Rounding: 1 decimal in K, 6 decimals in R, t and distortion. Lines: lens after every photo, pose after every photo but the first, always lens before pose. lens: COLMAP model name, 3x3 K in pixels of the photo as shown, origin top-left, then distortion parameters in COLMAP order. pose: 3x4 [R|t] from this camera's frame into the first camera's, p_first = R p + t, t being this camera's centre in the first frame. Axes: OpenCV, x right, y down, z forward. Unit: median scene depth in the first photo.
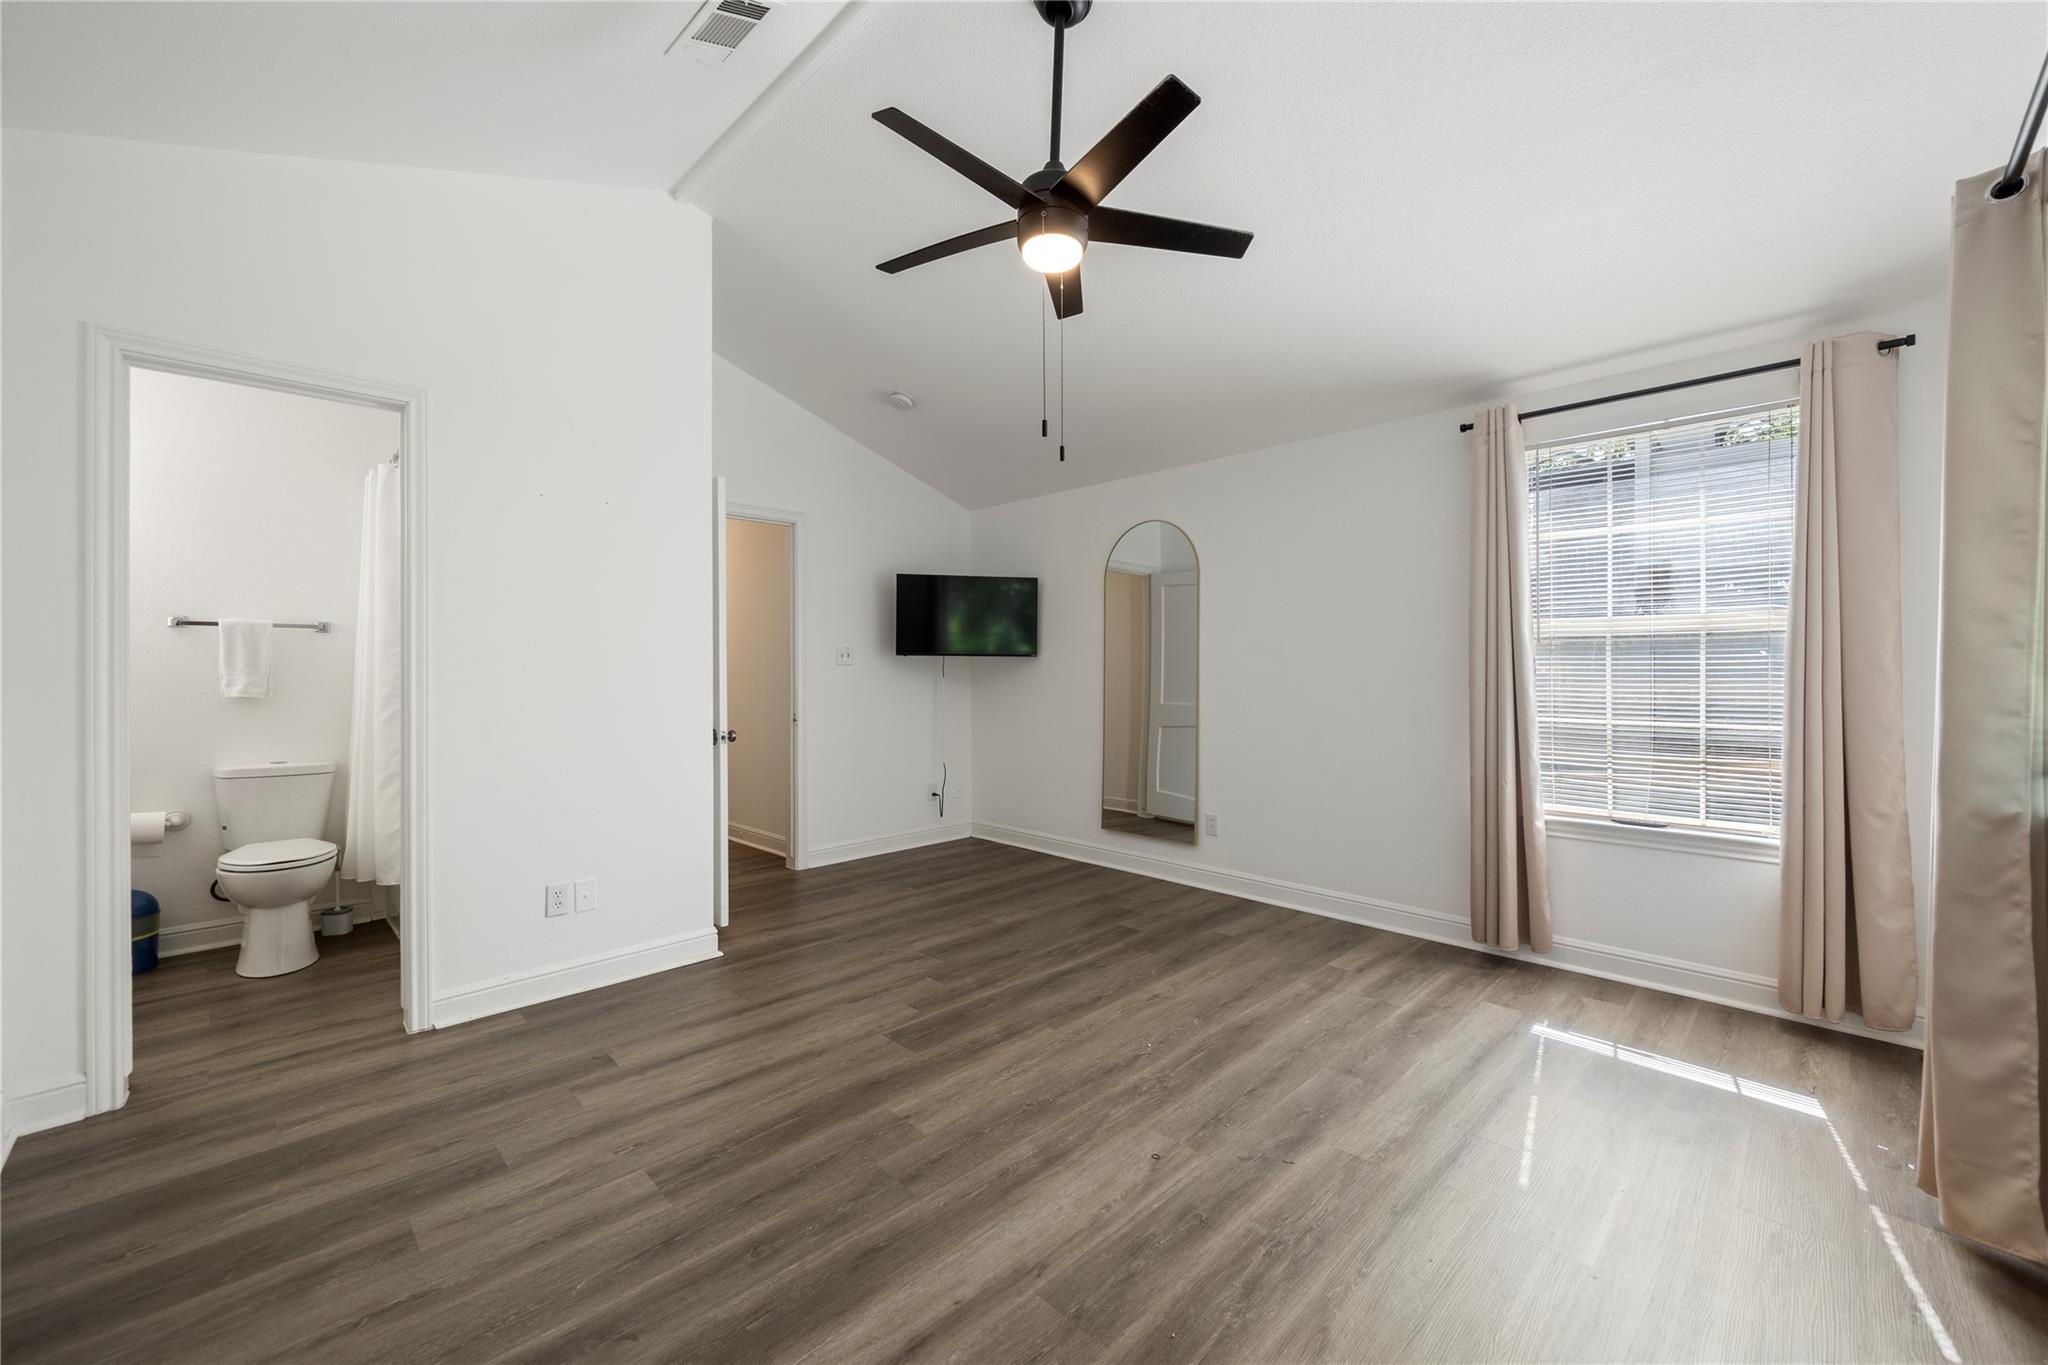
lens RADIAL K [[807.6, 0, 1031.1], [0, 807.6, 671.4], [0, 0, 1]] dist [0.000136, 0.000127]
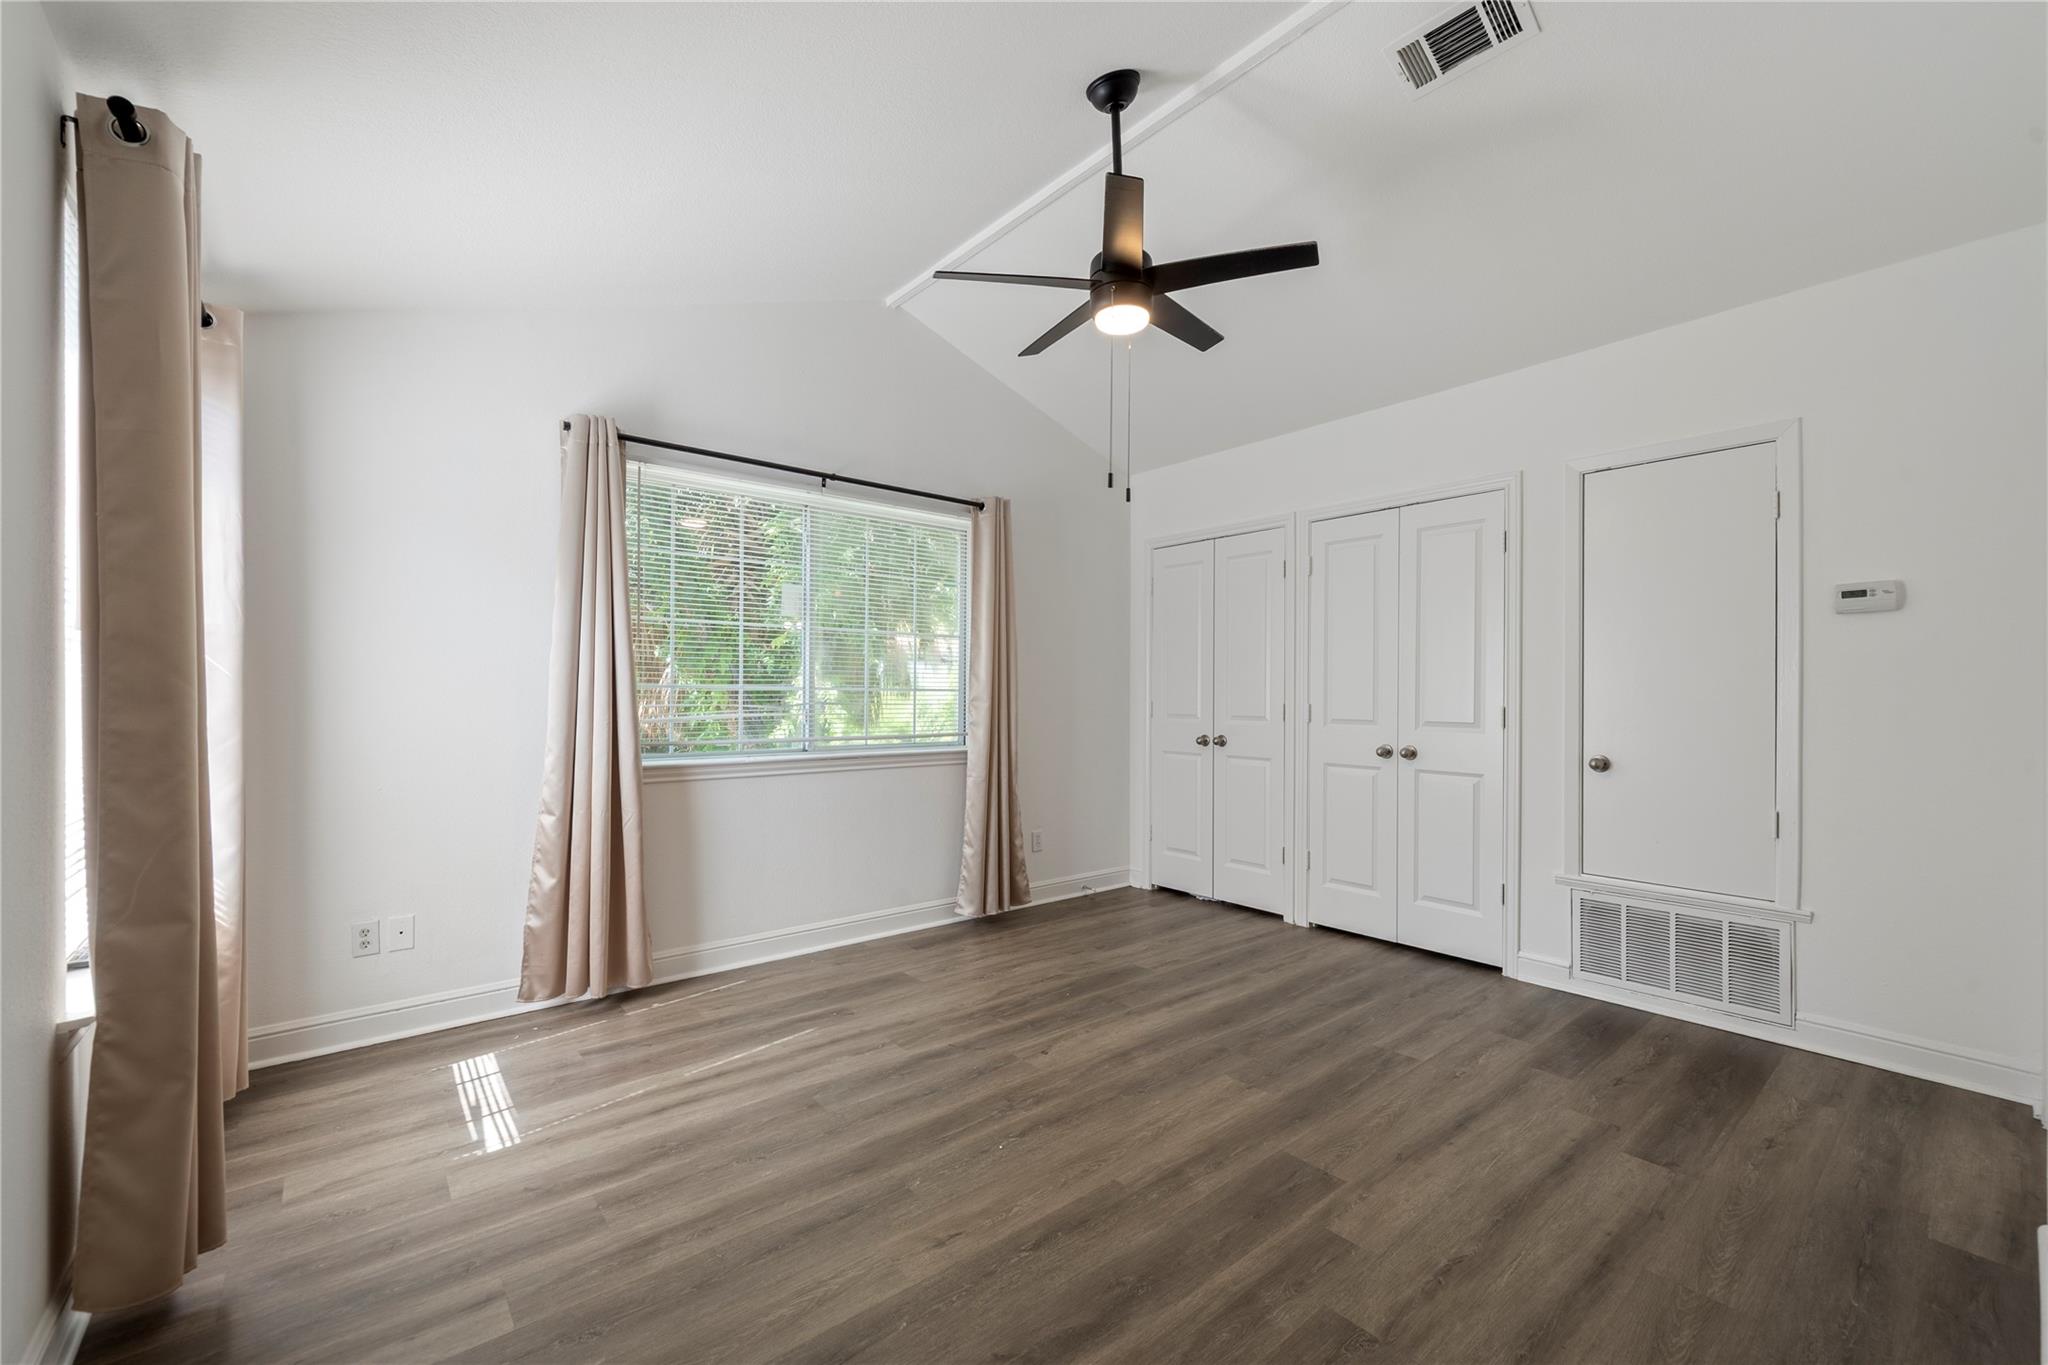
lens RADIAL K [[827.8, 0, 1039.9], [0, 827.8, 690.6], [0, 0, 1]] dist [-0.000762, -0.000069]
pose [[-0.996567, -0.003350, 0.082719, 0.037999], [-0.003618, 0.999989, -0.003081, -0.001752], [-0.082708, -0.003369, -0.996568, 1.827051]]
